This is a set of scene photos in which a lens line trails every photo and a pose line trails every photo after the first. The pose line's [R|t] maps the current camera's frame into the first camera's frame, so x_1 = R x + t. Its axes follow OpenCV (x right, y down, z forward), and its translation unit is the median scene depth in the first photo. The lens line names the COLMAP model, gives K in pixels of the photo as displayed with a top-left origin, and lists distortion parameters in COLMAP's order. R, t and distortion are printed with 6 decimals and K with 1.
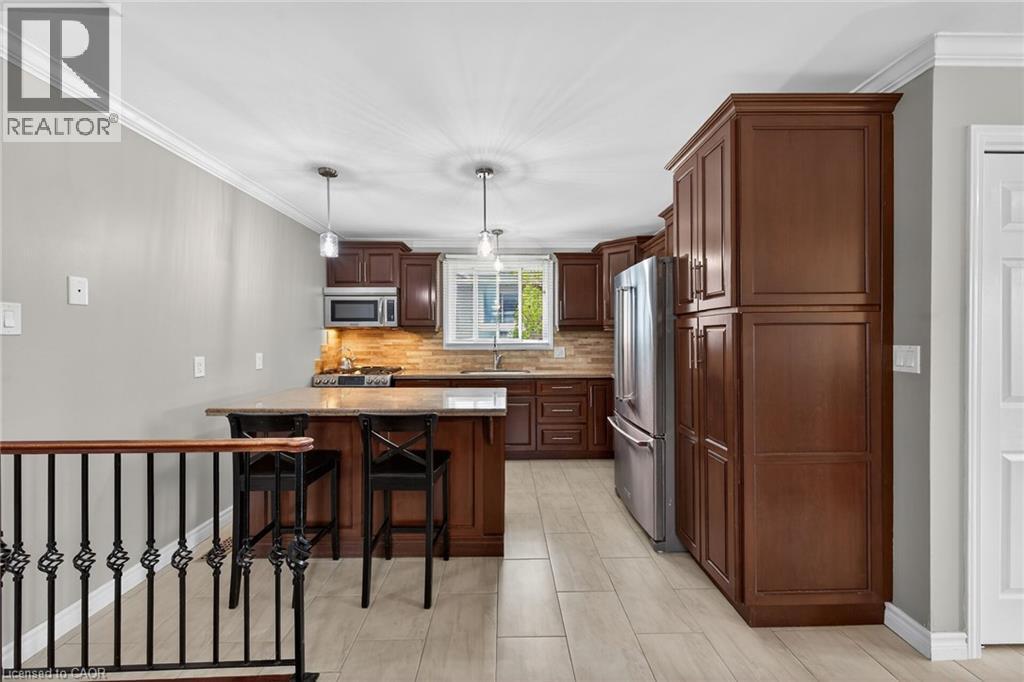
lens RADIAL K [[409.4, 0, 525.6], [0, 409.4, 338.3], [0, 0, 1]] dist [0.000489, -0.000239]
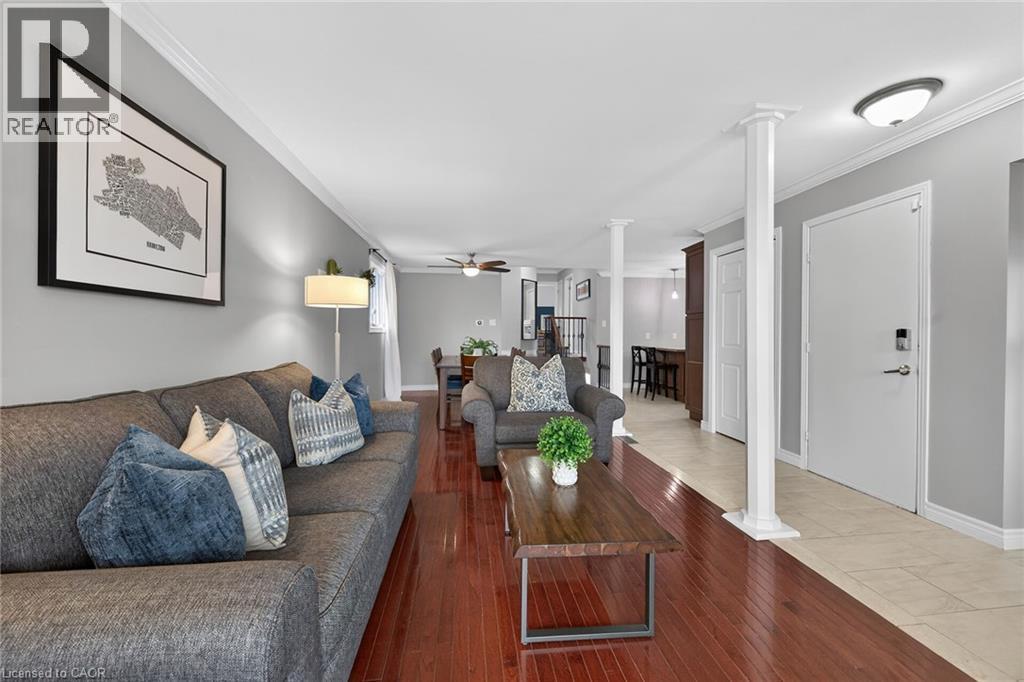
lens RADIAL K [[409.4, 0, 525.6], [0, 409.4, 338.3], [0, 0, 1]] dist [0.000489, -0.000239]
pose [[0.127011, 0.013136, -0.991814, 1.416256], [-0.004885, 0.999908, 0.012618, 0.028486], [0.991889, 0.003242, 0.127063, -0.256900]]
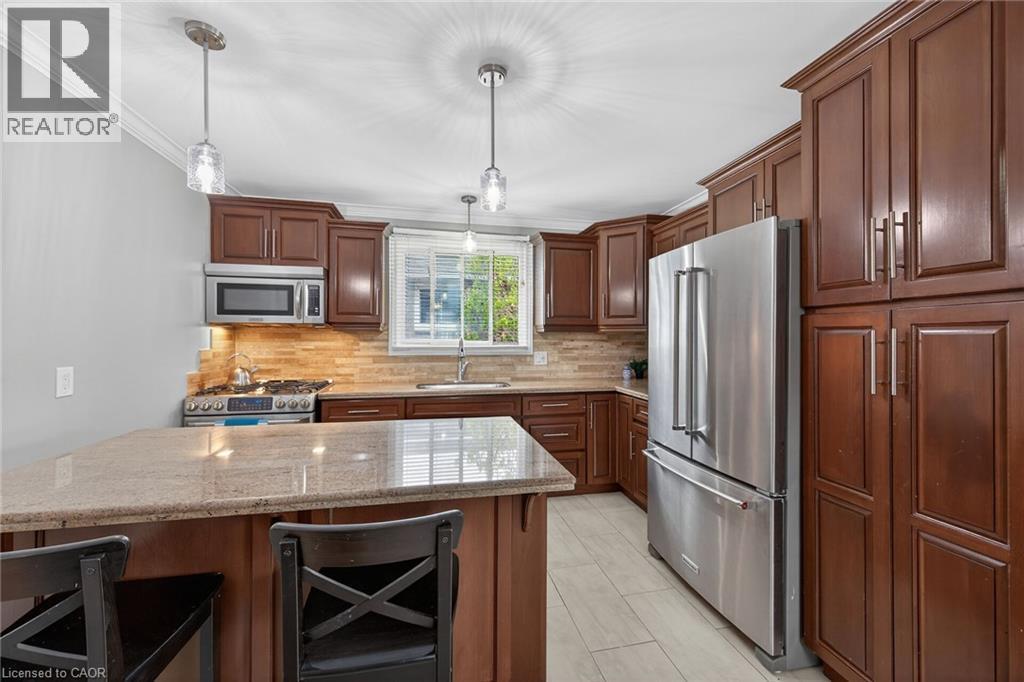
lens RADIAL K [[406.6, 0, 530.4], [0, 406.6, 337.6], [0, 0, 1]] dist [0.000429, -0.000276]
pose [[0.980214, 0.005162, 0.197872, -0.103506], [-0.004265, 0.999979, -0.004960, -0.002644], [-0.197893, 0.004018, 0.980215, 0.244862]]
